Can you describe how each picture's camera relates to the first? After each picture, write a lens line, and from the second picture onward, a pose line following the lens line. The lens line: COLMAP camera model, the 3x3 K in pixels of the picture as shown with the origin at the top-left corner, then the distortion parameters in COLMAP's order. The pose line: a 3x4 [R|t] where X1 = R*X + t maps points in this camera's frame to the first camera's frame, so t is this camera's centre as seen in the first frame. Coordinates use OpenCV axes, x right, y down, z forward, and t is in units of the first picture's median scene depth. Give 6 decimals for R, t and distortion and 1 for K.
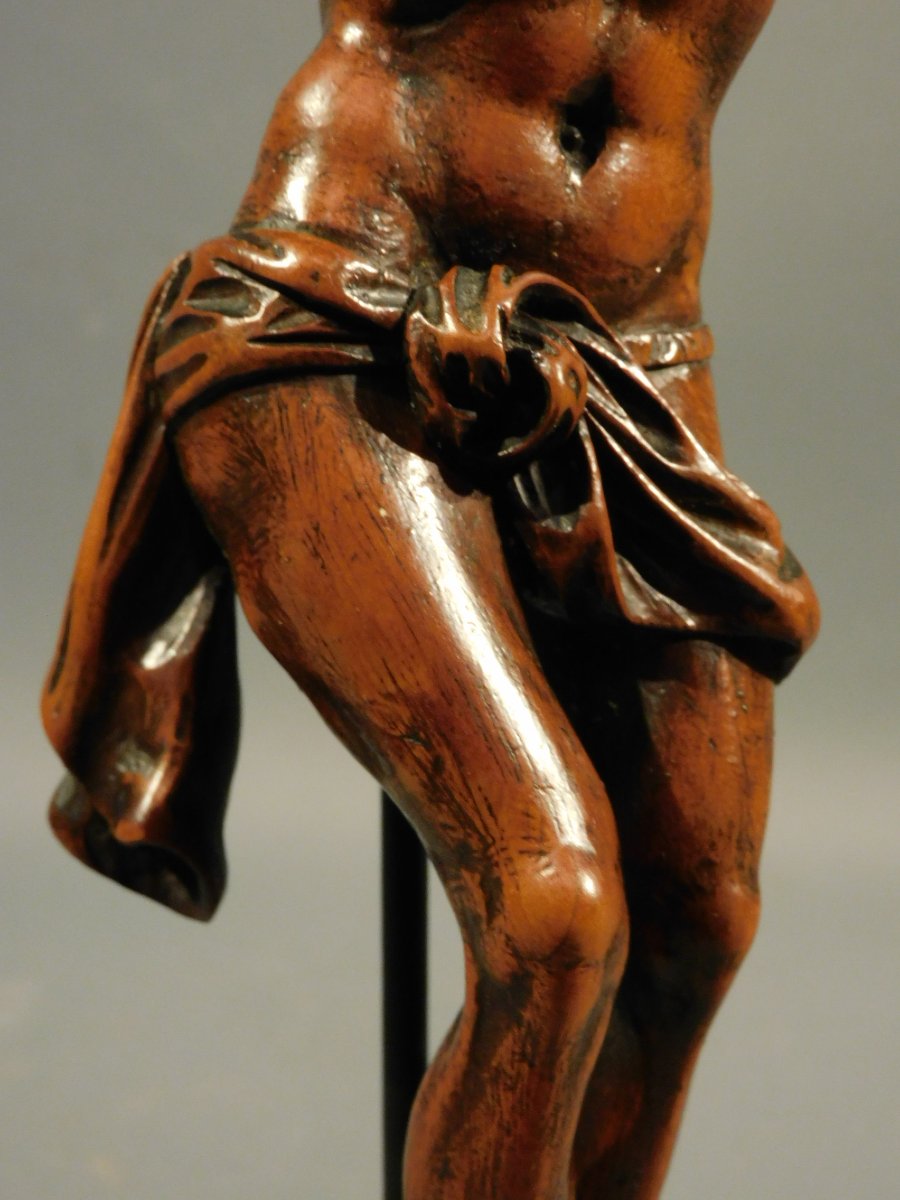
lens RADIAL K [[1865.3, 0, 459.0], [0, 1865.3, 609.4], [0, 0, 1]] dist [-0.155778, 0.000000]
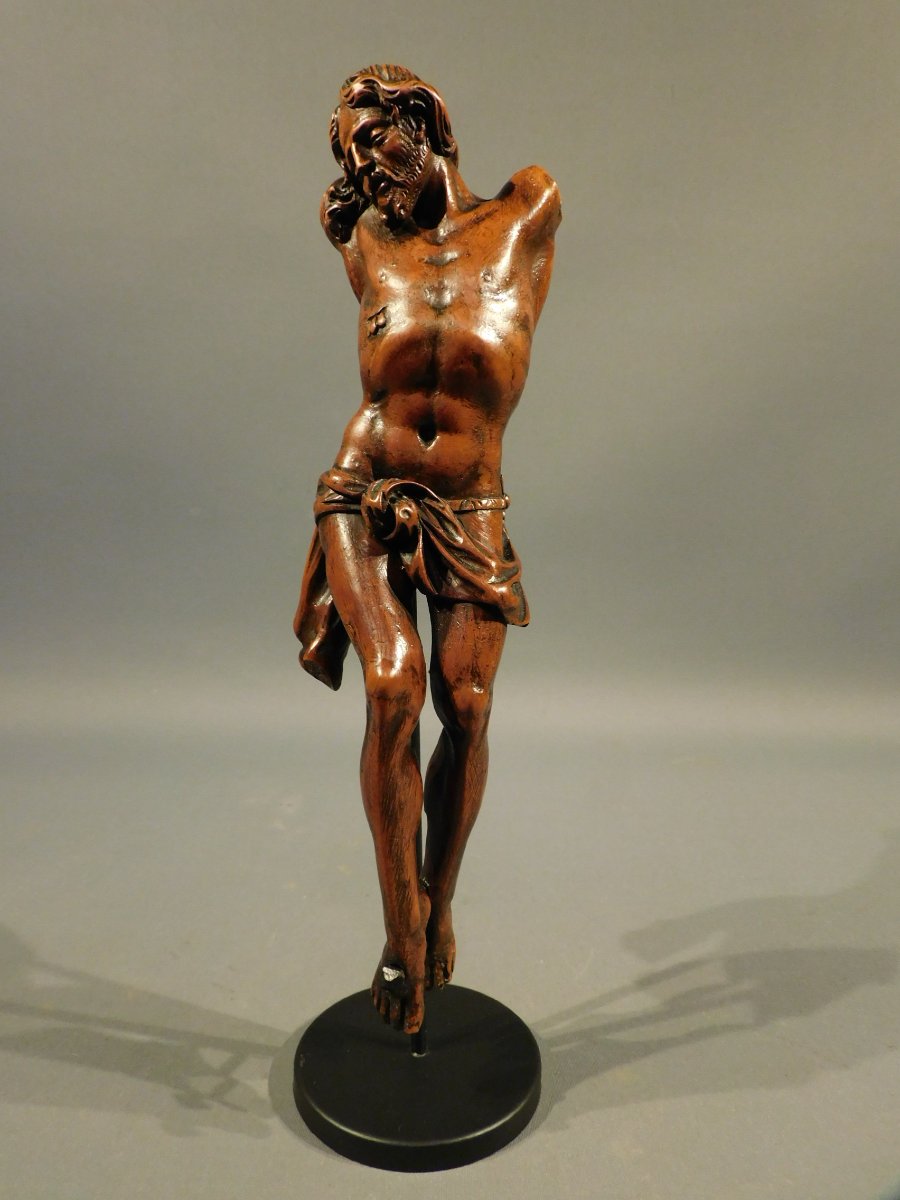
lens RADIAL K [[859.6, 0, 452.7], [0, 859.6, 598.7], [0, 0, 1]] dist [0.018491, -0.020639]
pose [[0.888624, 0.031608, -0.457546, 0.770990], [-0.063710, 0.996457, -0.054898, 0.090130], [0.454190, 0.077934, 0.887490, -0.227391]]
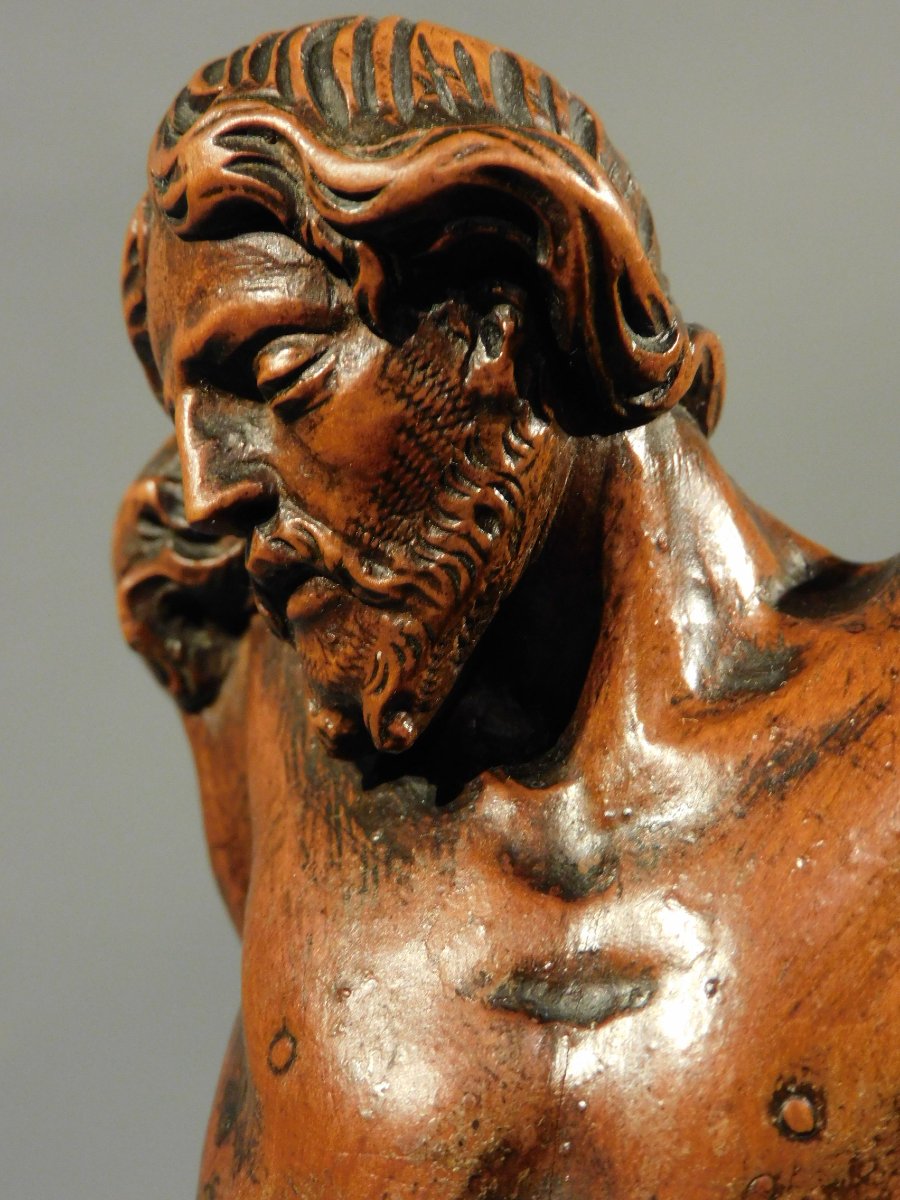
lens RADIAL K [[2265.1, 0, 457.8], [0, 2265.1, 595.1], [0, 0, 1]] dist [-0.367883, 0.000000]
pose [[0.781604, 0.025978, -0.623234, 0.500591], [-0.131371, 0.983578, -0.123755, -0.577926], [0.609785, 0.178602, 0.772181, 0.383869]]
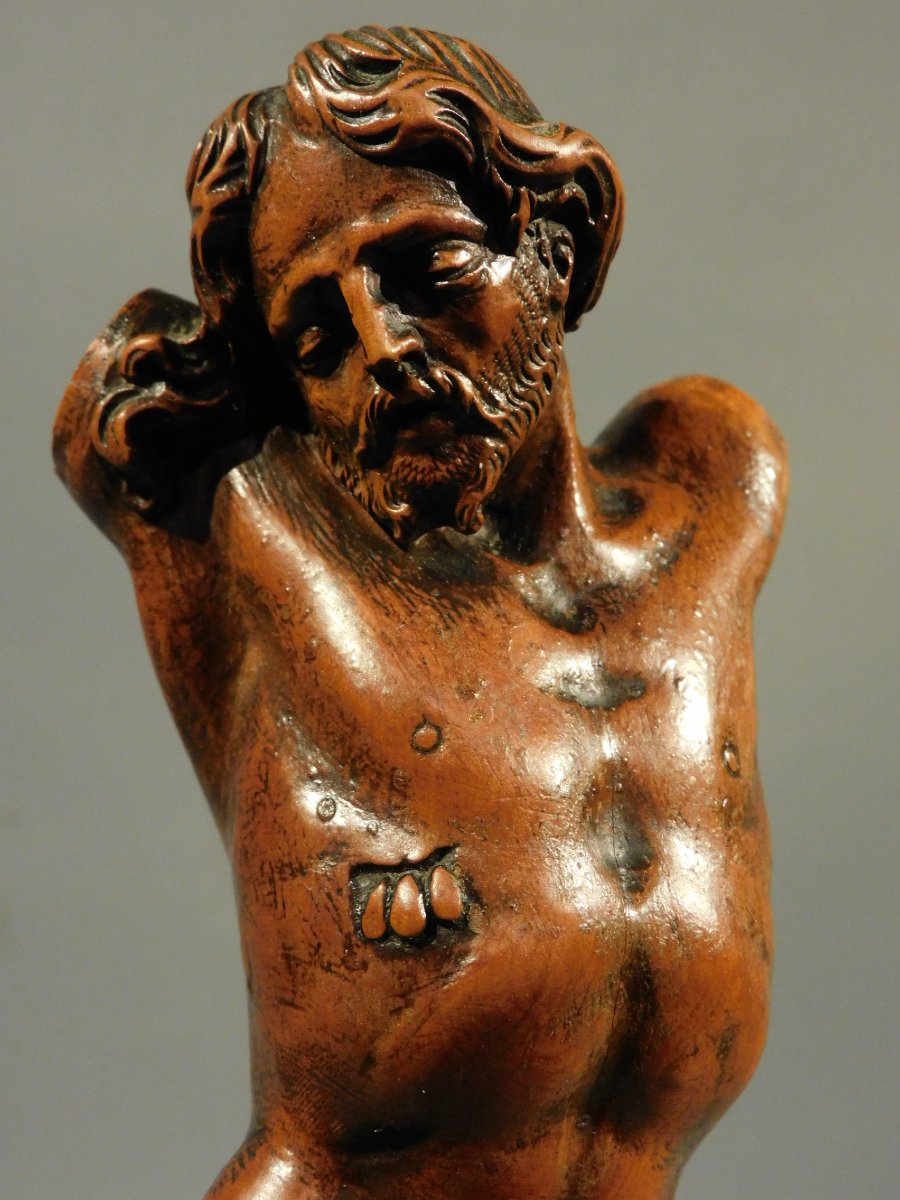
lens RADIAL K [[1865.3, 0, 481.7], [0, 1865.3, 608.2], [0, 0, 1]] dist [-0.155778, 0.000000]
pose [[0.992982, 0.058255, 0.102927, -0.074493], [-0.036207, 0.978227, -0.204356, -0.392413], [-0.112591, 0.199195, 0.973470, 0.073946]]
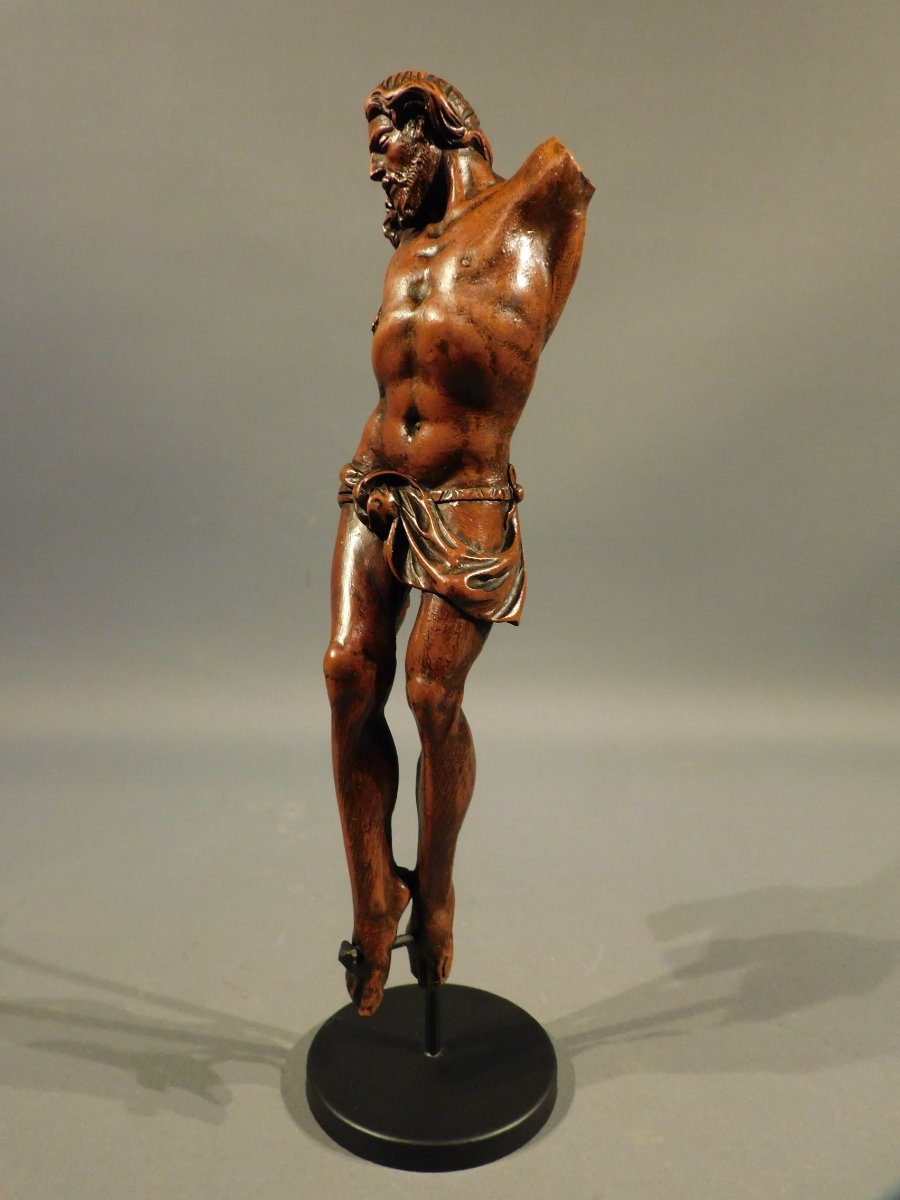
lens RADIAL K [[859.6, 0, 452.0], [0, 859.6, 595.8], [0, 0, 1]] dist [0.018491, -0.020639]
pose [[0.514649, 0.061225, -0.855212, 1.361554], [-0.153056, 0.987986, -0.021376, 0.045769], [0.843629, 0.141896, 0.517837, 0.352560]]
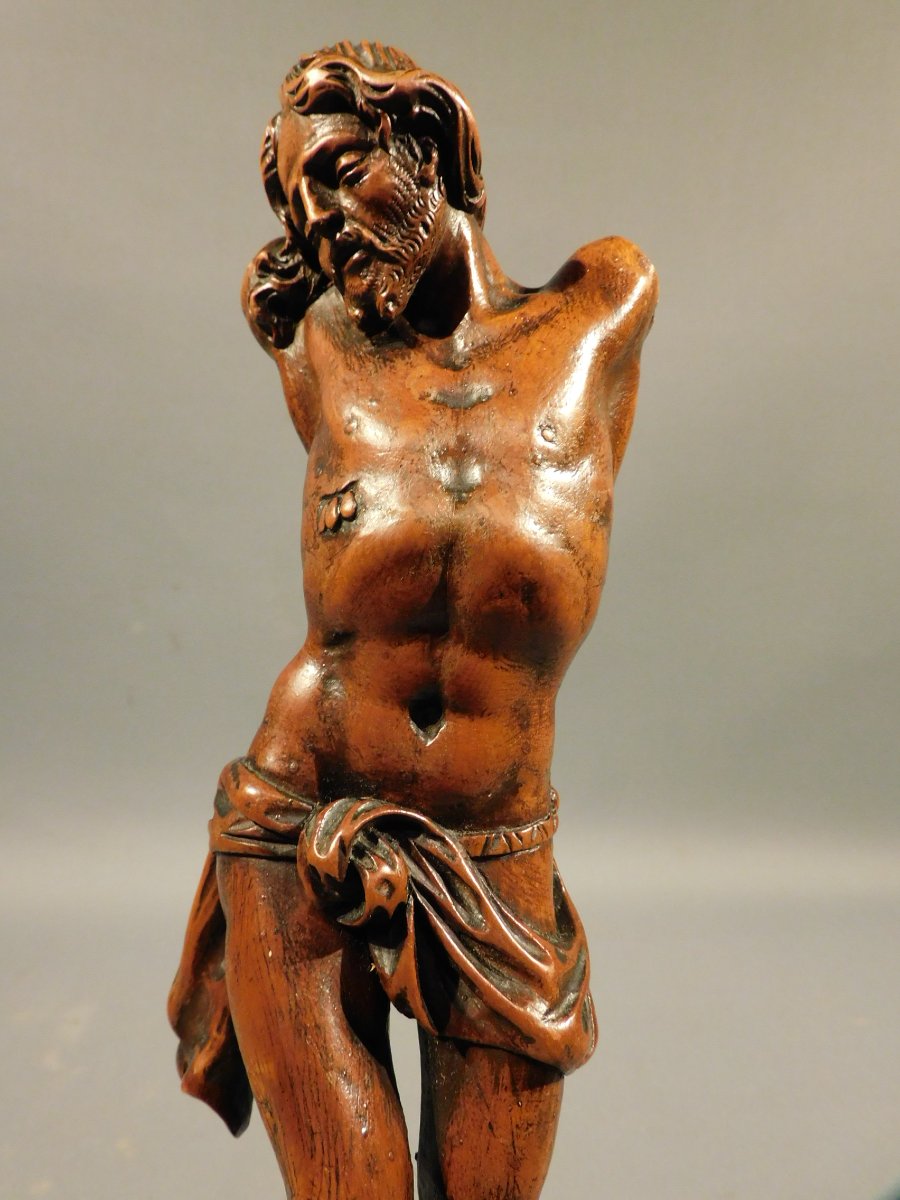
lens RADIAL K [[859.6, 0, 450.9], [0, 859.6, 600.2], [0, 0, 1]] dist [0.018491, -0.020639]
pose [[0.918851, 0.030375, -0.393433, 0.383358], [-0.081280, 0.990222, -0.113375, -0.278343], [0.386143, 0.136153, 0.912336, 0.304794]]
